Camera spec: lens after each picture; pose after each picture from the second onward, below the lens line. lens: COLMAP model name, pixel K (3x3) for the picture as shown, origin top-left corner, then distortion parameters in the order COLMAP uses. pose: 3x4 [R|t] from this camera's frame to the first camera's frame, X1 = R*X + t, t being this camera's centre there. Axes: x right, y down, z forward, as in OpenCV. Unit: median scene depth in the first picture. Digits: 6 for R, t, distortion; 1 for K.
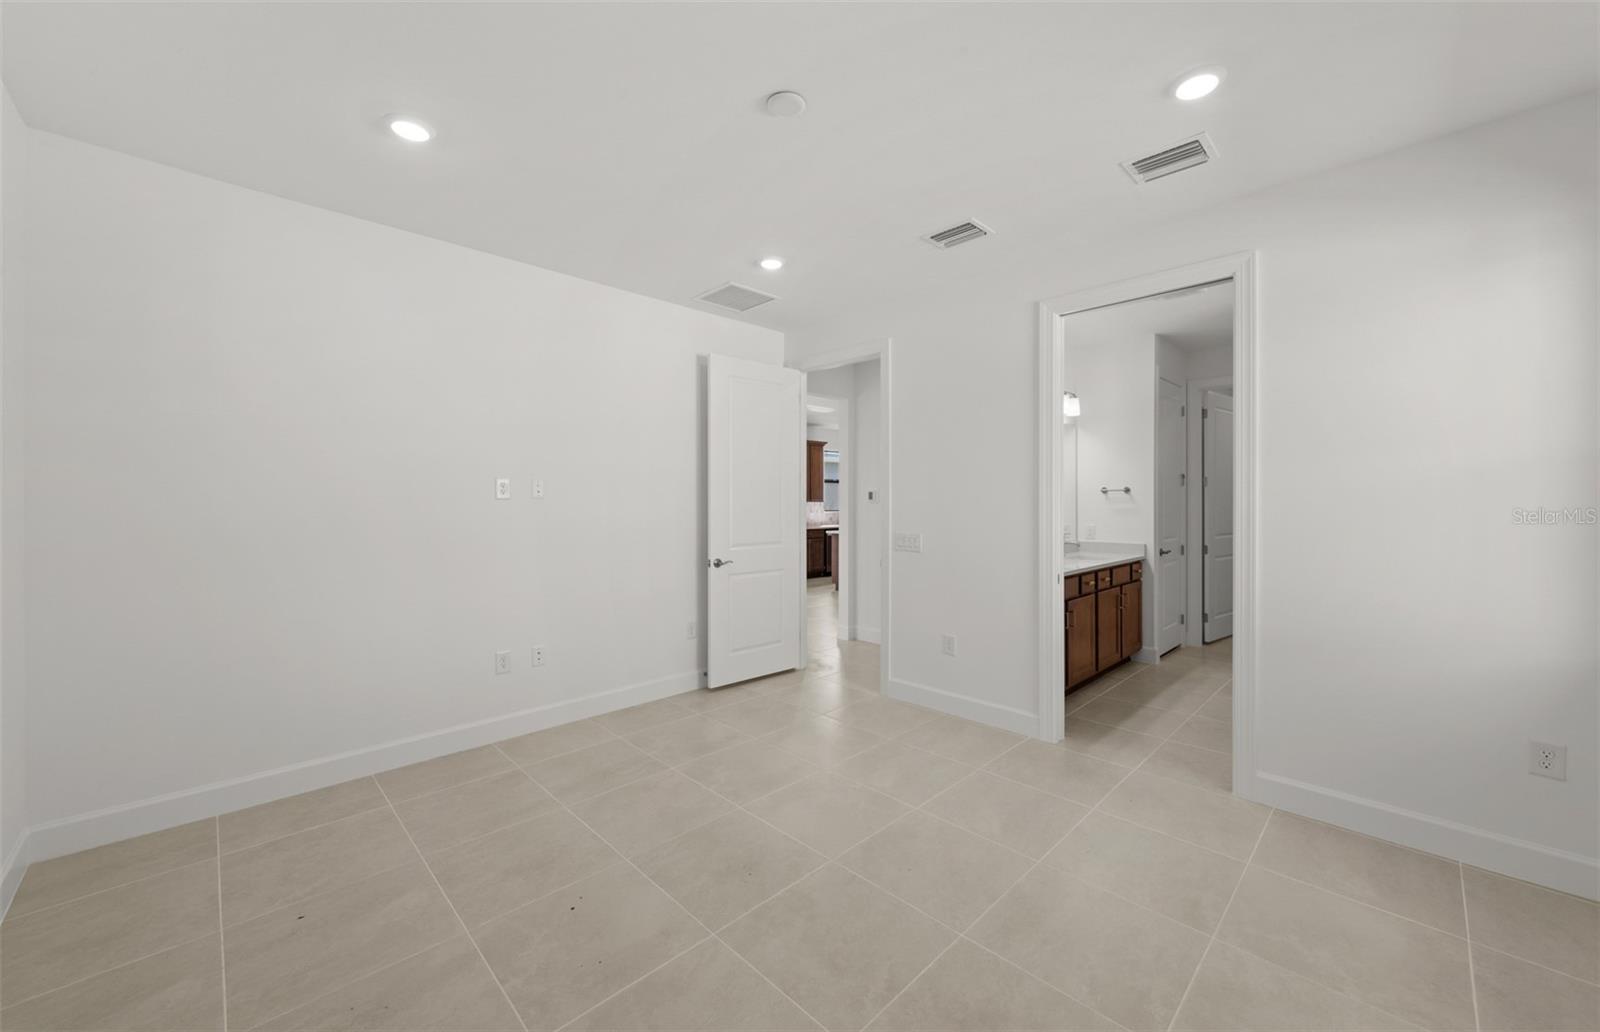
lens RADIAL K [[607.6, 0, 796.2], [0, 607.6, 511.2], [0, 0, 1]] dist [0.006988, -0.000423]
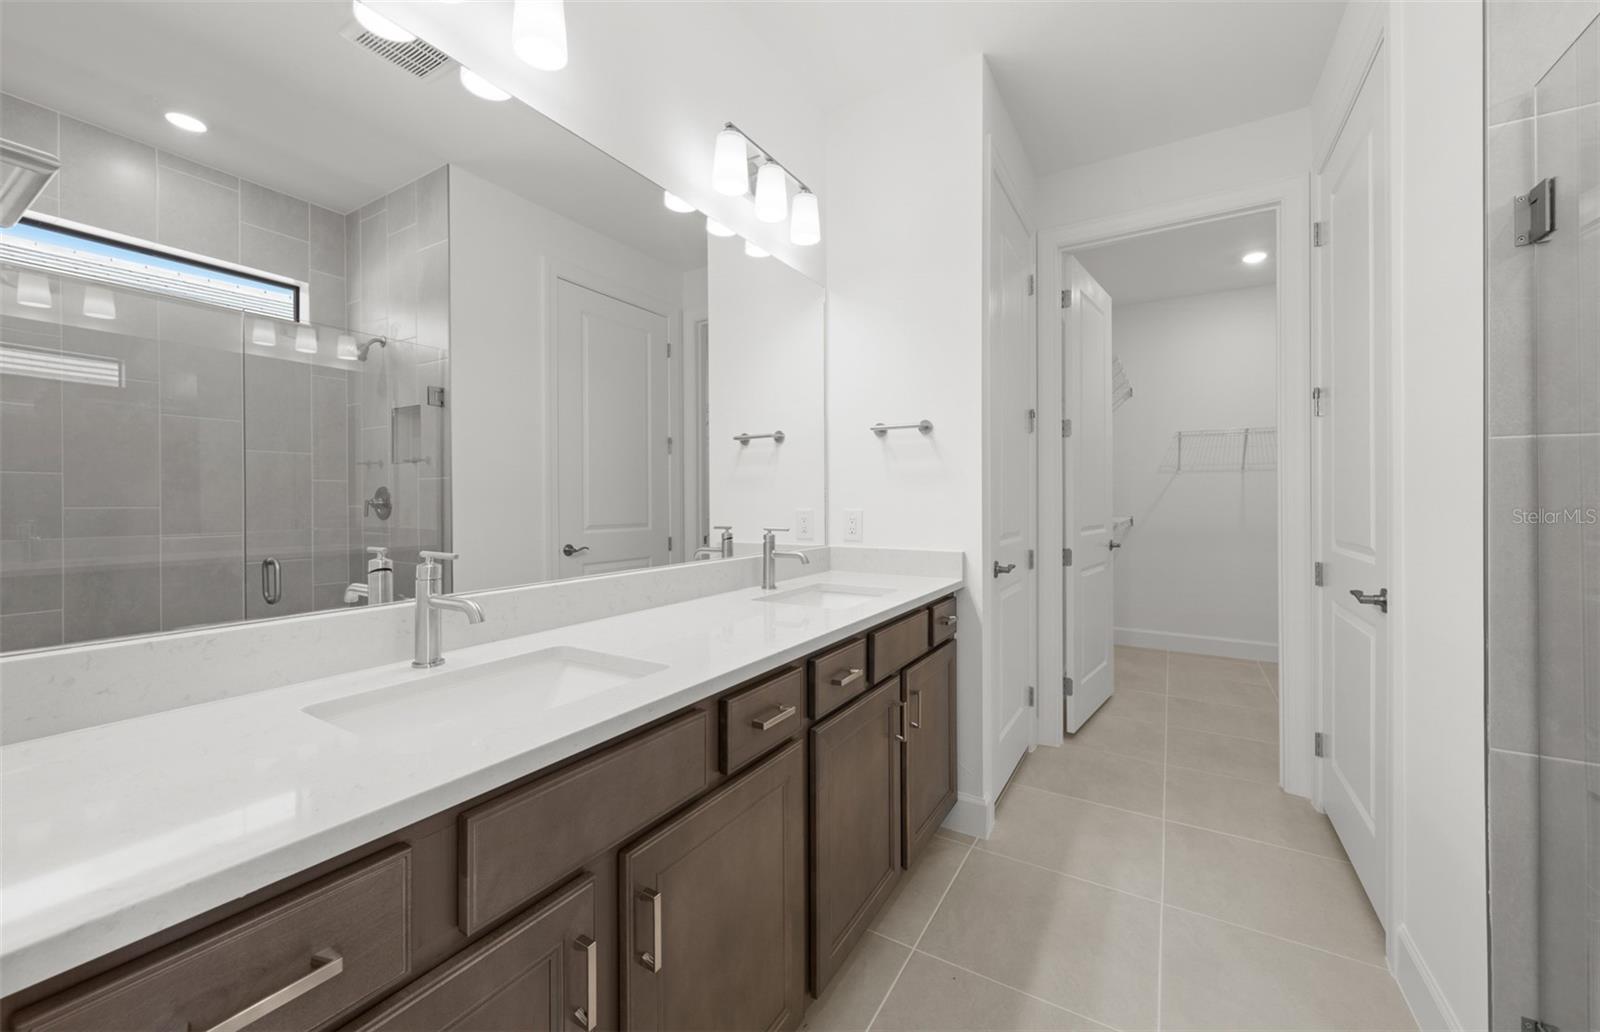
lens RADIAL K [[607.6, 0, 804.3], [0, 607.6, 504.2], [0, 0, 1]] dist [0.006988, -0.000423]
pose [[0.967695, 0.000691, 0.252123, 0.352688], [0.001302, 0.999969, -0.007736, 0.023177], [-0.252121, 0.007814, 0.967664, 0.607483]]
